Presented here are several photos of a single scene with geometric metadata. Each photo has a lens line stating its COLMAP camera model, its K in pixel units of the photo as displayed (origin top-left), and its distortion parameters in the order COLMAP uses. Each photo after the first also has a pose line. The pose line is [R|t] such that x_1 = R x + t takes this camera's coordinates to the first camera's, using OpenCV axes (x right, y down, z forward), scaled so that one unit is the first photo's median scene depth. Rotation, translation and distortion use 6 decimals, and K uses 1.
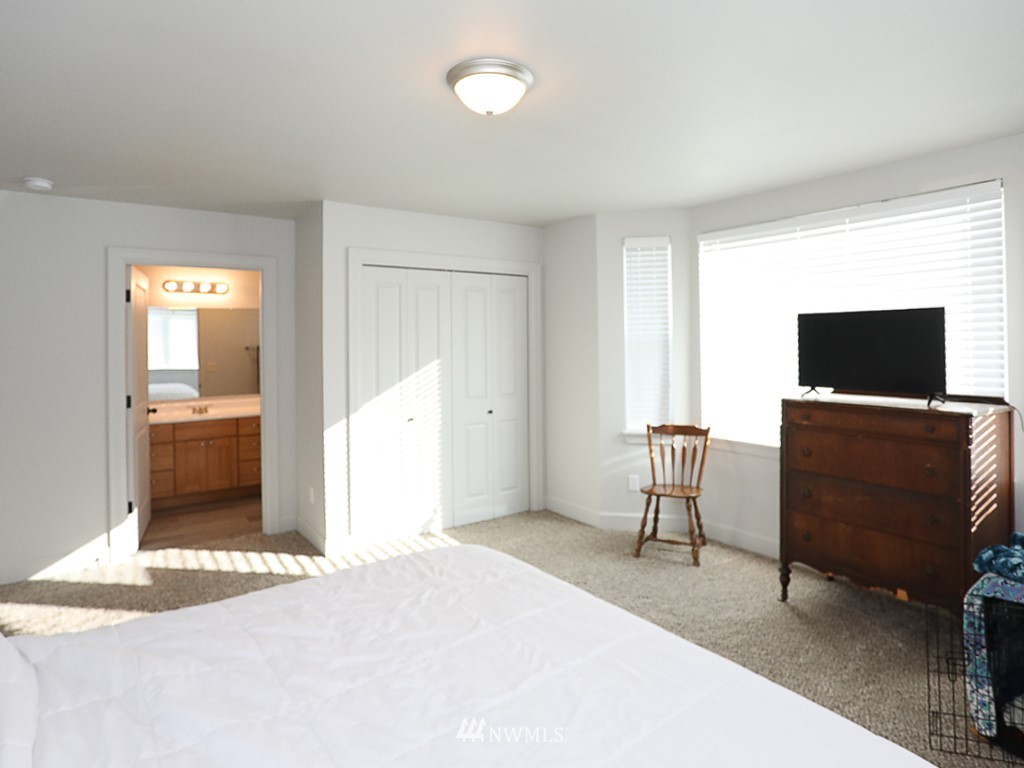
lens RADIAL K [[537.2, 0, 504.5], [0, 537.2, 390.1], [0, 0, 1]] dist [-0.066257, 0.026440]
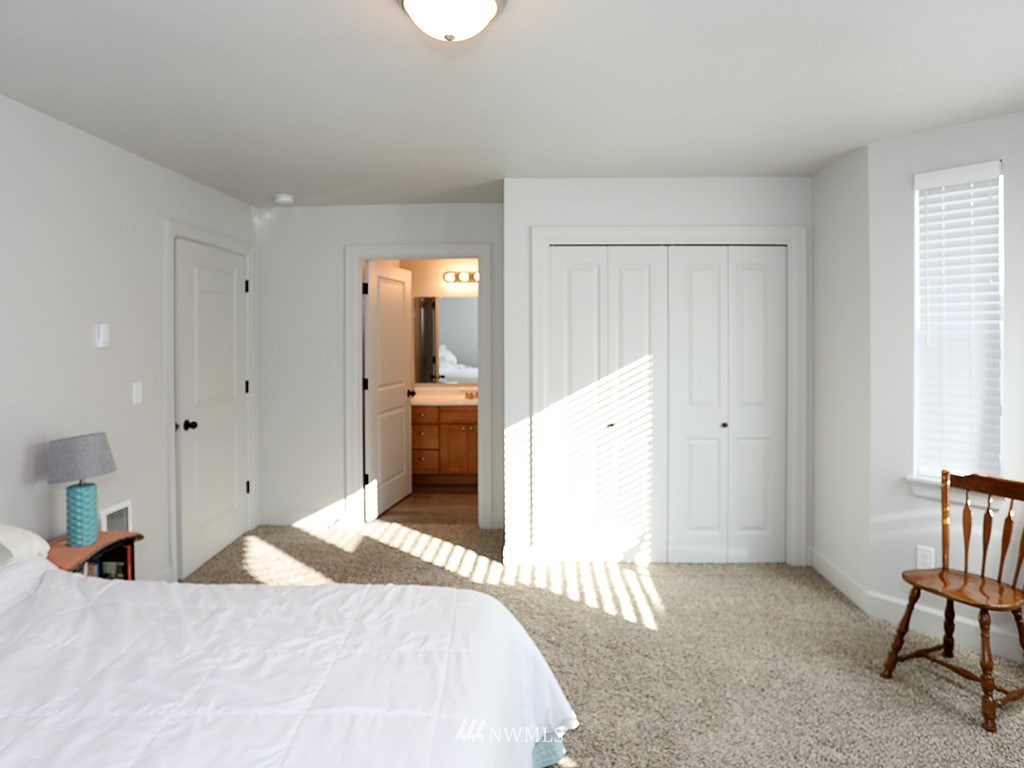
lens RADIAL K [[585.1, 0, 511.7], [0, 585.1, 377.8], [0, 0, 1]] dist [-0.074321, 0.037167]
pose [[0.812963, 0.053480, -0.579855, 0.230926], [-0.058240, 0.998248, 0.010417, -0.020204], [0.579396, 0.025302, 0.814653, 0.166119]]
